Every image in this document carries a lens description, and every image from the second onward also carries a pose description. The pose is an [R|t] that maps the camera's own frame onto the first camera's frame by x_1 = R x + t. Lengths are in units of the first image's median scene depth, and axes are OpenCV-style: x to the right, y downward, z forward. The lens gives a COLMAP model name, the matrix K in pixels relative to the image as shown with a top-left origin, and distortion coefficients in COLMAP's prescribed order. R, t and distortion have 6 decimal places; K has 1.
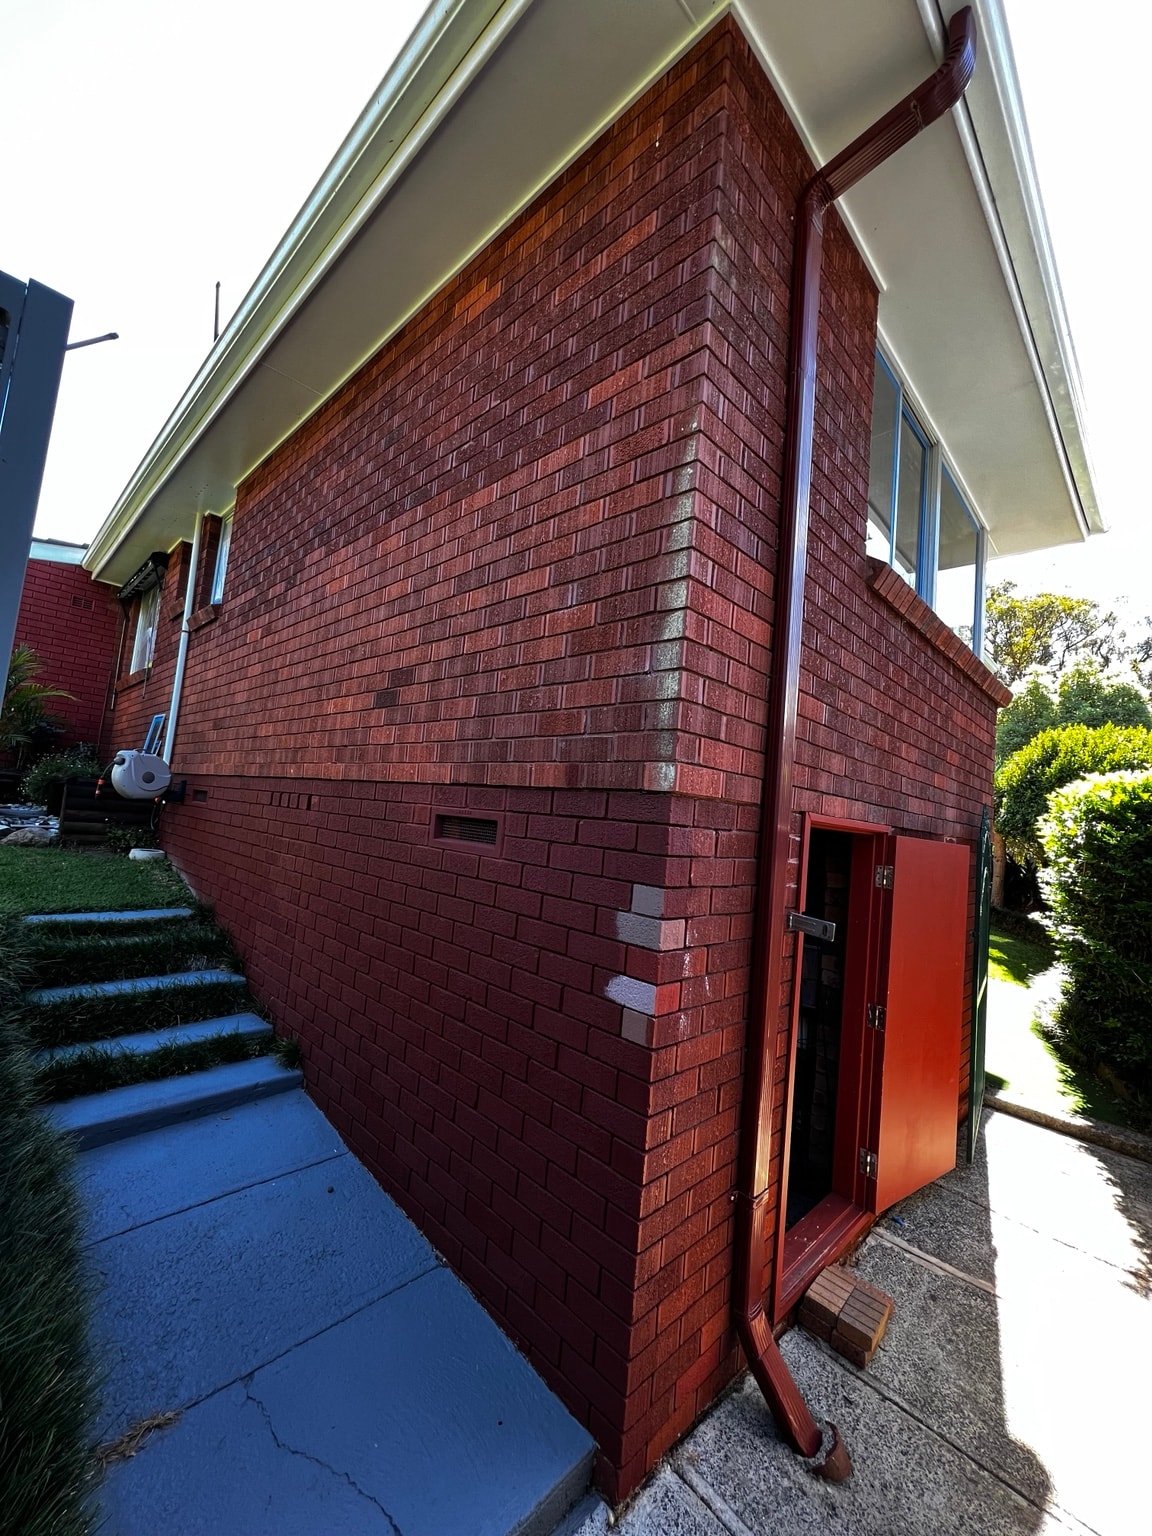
lens RADIAL K [[613.0, 0, 583.9], [0, 613.0, 768.2], [0, 0, 1]] dist [-0.000684, -0.000191]
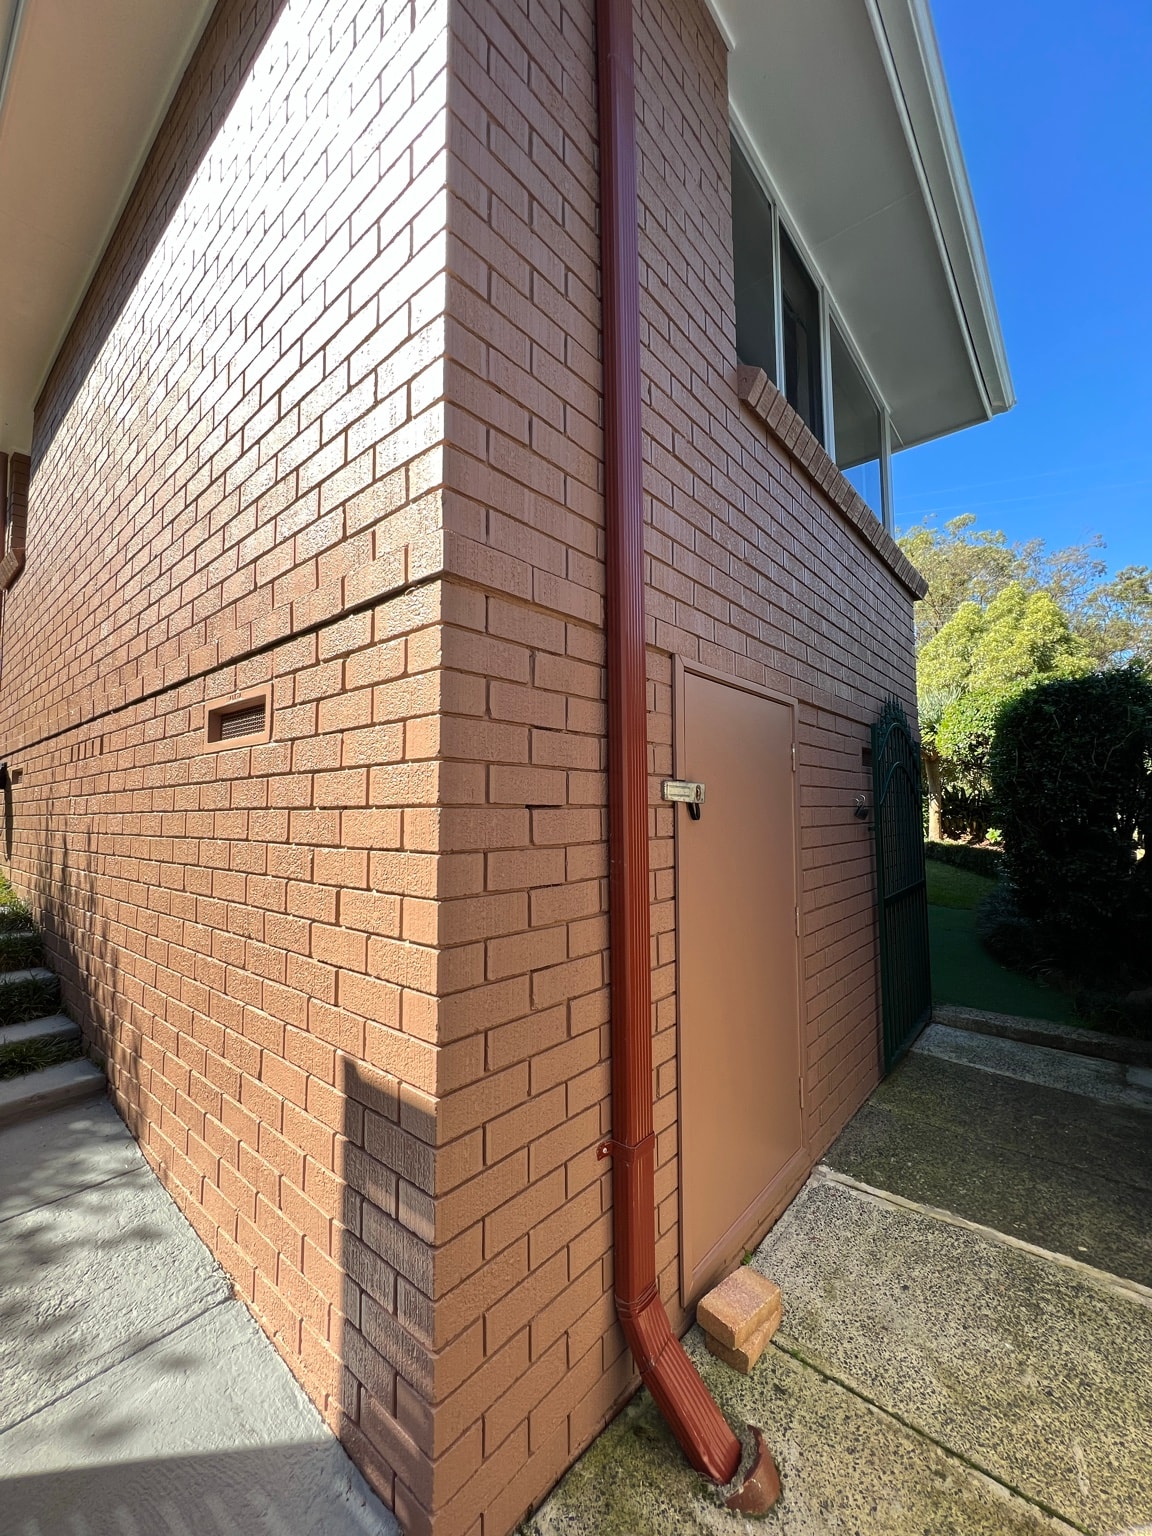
lens RADIAL K [[615.0, 0, 582.1], [0, 615.0, 764.6], [0, 0, 1]] dist [0.000064, -0.000149]
pose [[0.992947, -0.089838, 0.077367, 0.191893], [0.088770, 0.995905, 0.017144, 0.211497], [-0.078590, -0.010156, 0.996855, 0.252697]]
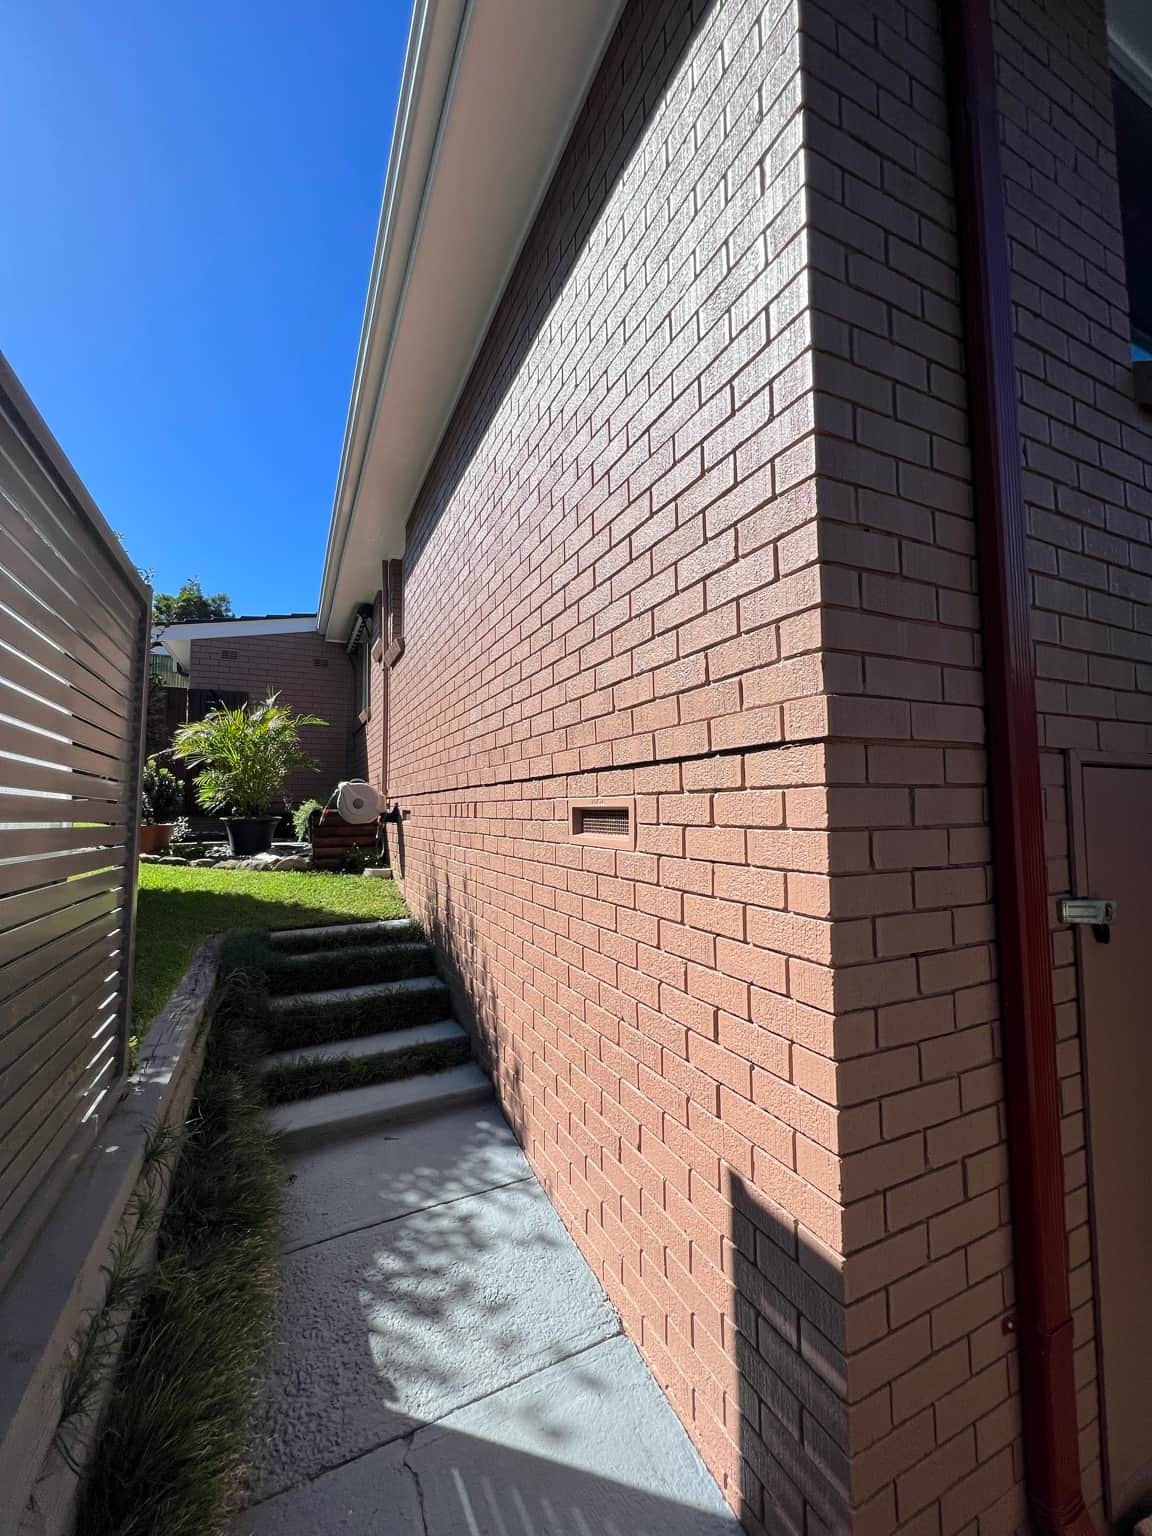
lens RADIAL K [[615.7, 0, 580.1], [0, 615.7, 767.7], [0, 0, 1]] dist [0.000593, 0.000104]
pose [[0.932514, -0.119101, -0.340929, 0.100991], [0.120201, 0.992587, -0.017978, 0.043320], [0.340543, -0.024215, 0.939917, 0.205512]]
